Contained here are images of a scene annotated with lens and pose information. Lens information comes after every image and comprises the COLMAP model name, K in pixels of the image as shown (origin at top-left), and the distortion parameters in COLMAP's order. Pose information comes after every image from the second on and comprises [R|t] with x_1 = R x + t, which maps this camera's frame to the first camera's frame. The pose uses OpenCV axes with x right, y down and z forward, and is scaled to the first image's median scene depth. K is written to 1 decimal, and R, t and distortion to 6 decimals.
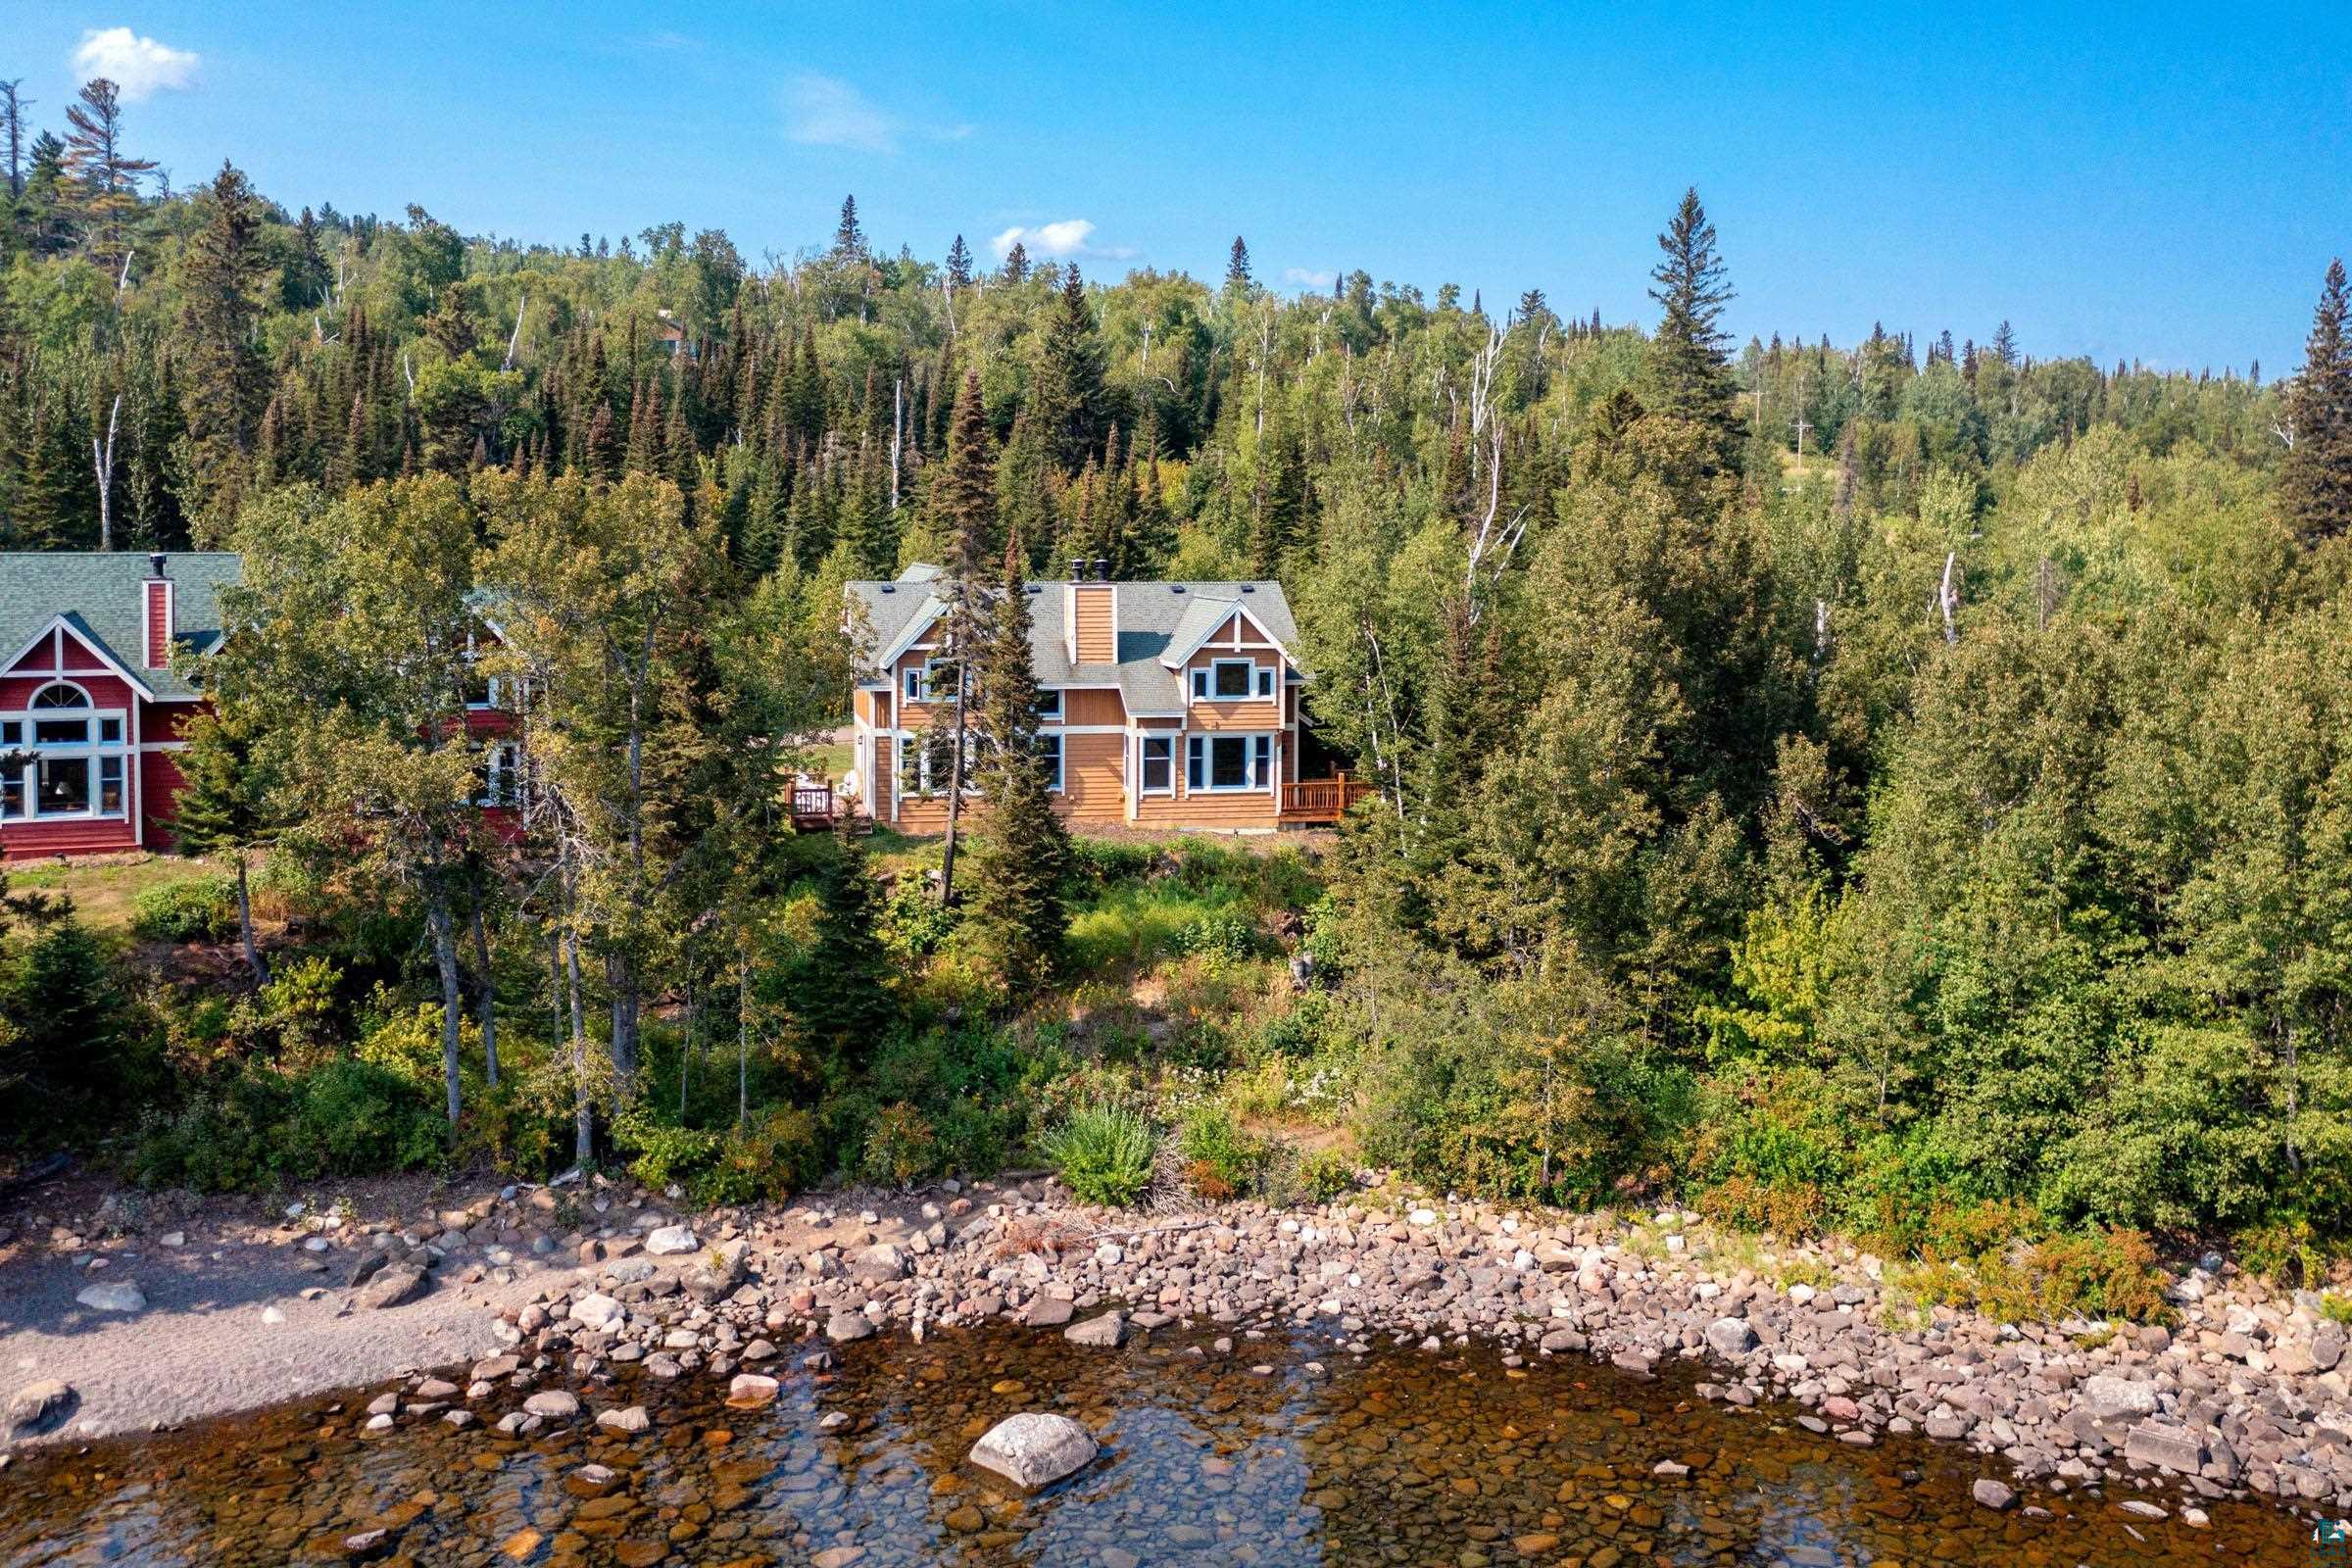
lens RADIAL K [[2106.8, 0, 1083.1], [0, 2106.8, 595.1], [0, 0, 1]] dist [-0.015049, -0.002484]
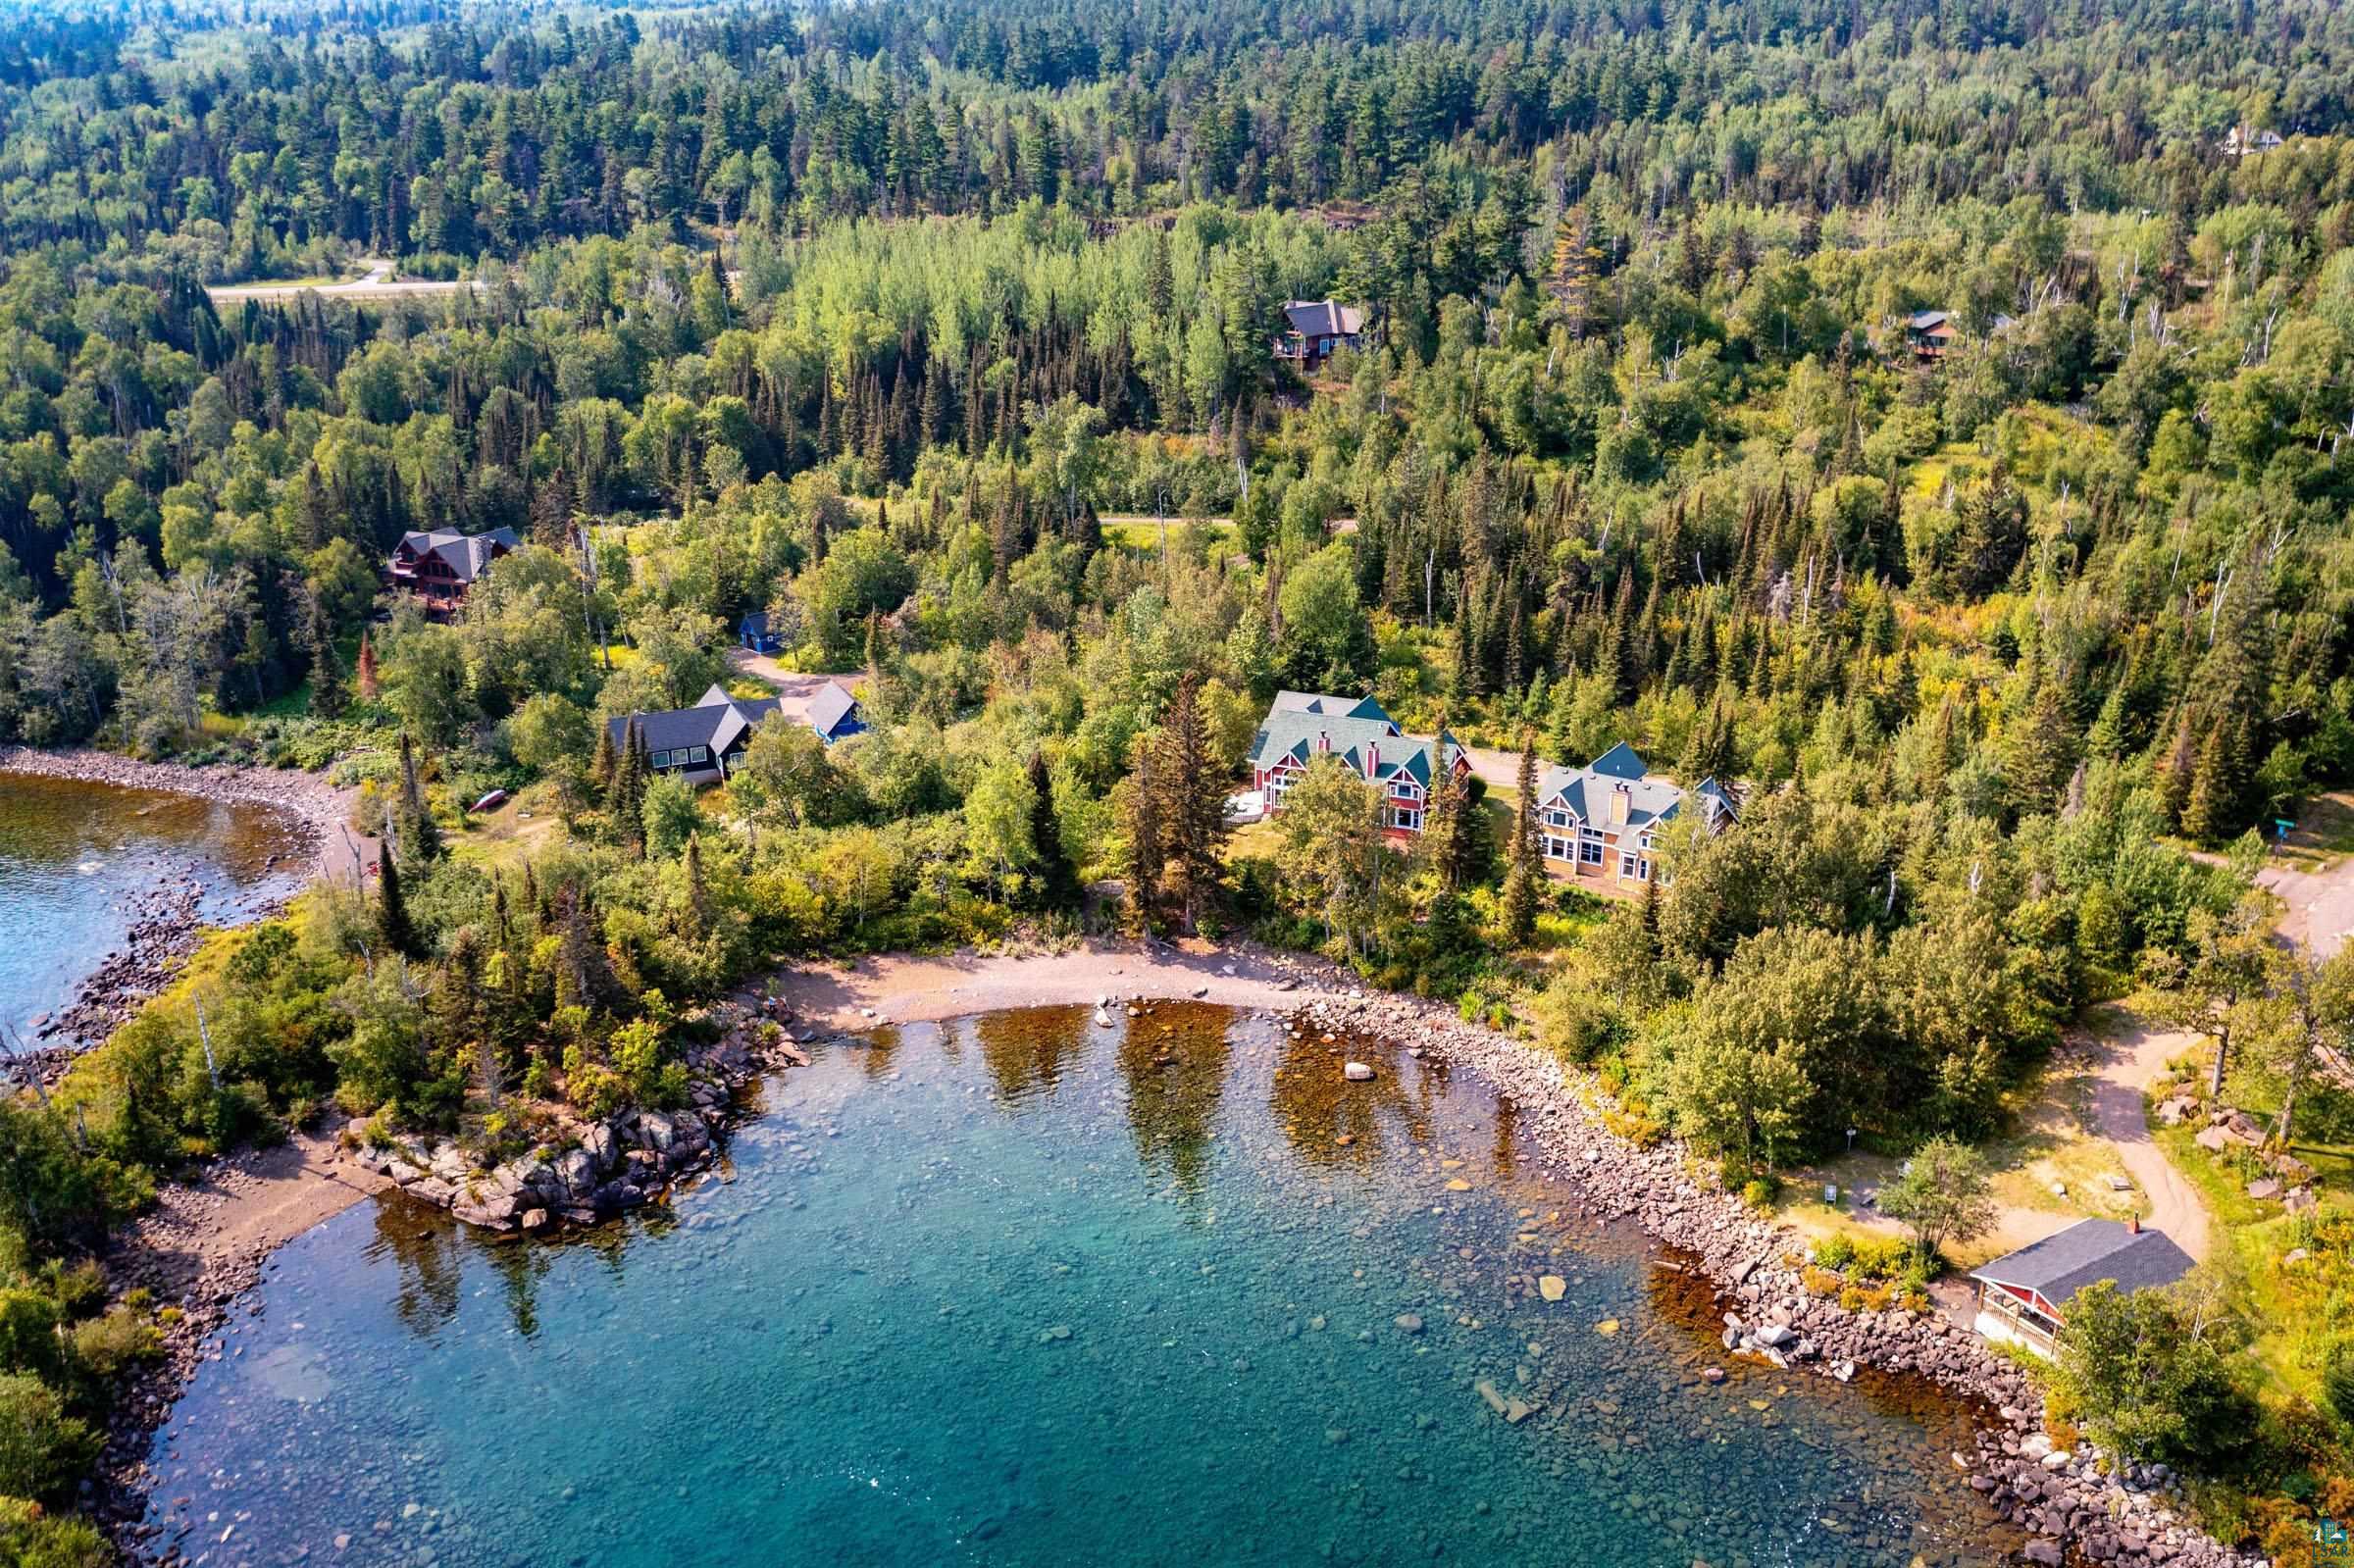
lens RADIAL K [[1838.6, 0, 1177.0], [0, 1838.6, 784.0], [0, 0, 1]] dist [-0.000913, 0.001055]
pose [[0.695583, 0.222369, -0.683166, 1.173176], [-0.005481, 0.952510, 0.304459, -0.704494], [0.718425, -0.208032, 0.663768, -0.890905]]
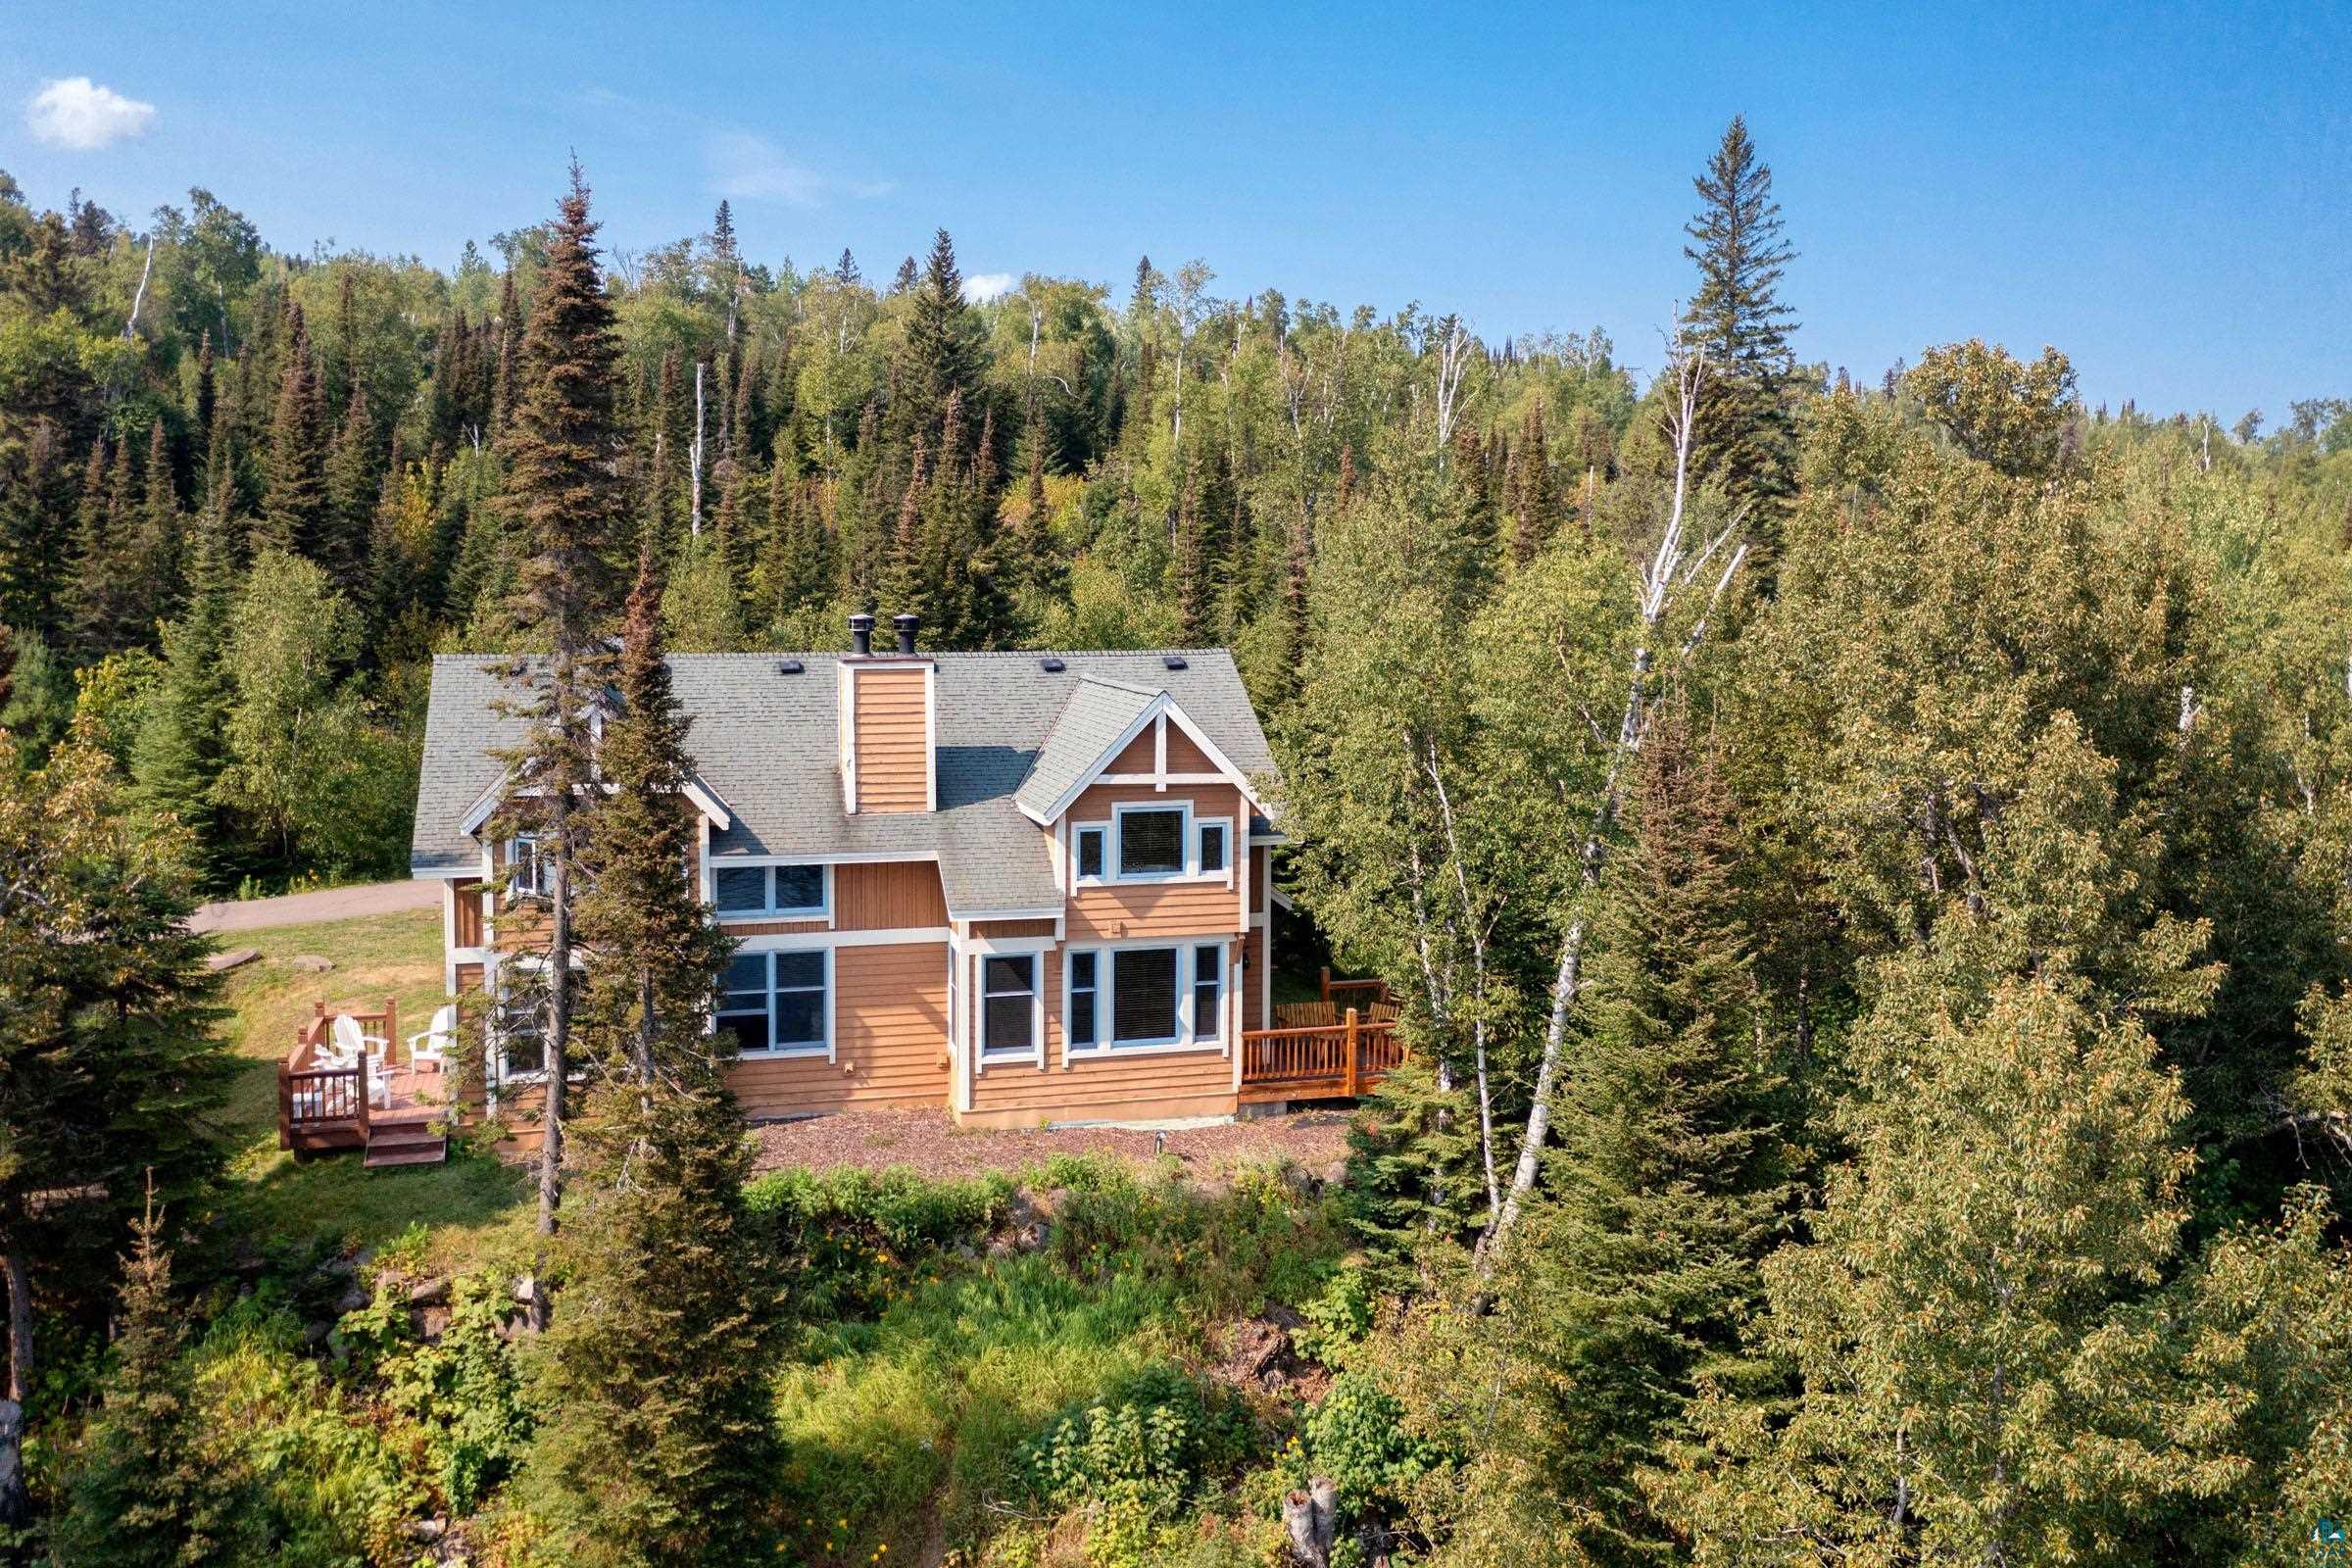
lens RADIAL K [[1936.0, 0, 1113.6], [0, 1936.0, 722.9], [0, 0, 1]] dist [0.004311, 0.004094]
pose [[0.998251, -0.004948, 0.058917, 0.032836], [0.001990, 0.998739, 0.050157, -0.014243], [-0.059091, -0.049952, 0.997002, 0.516430]]
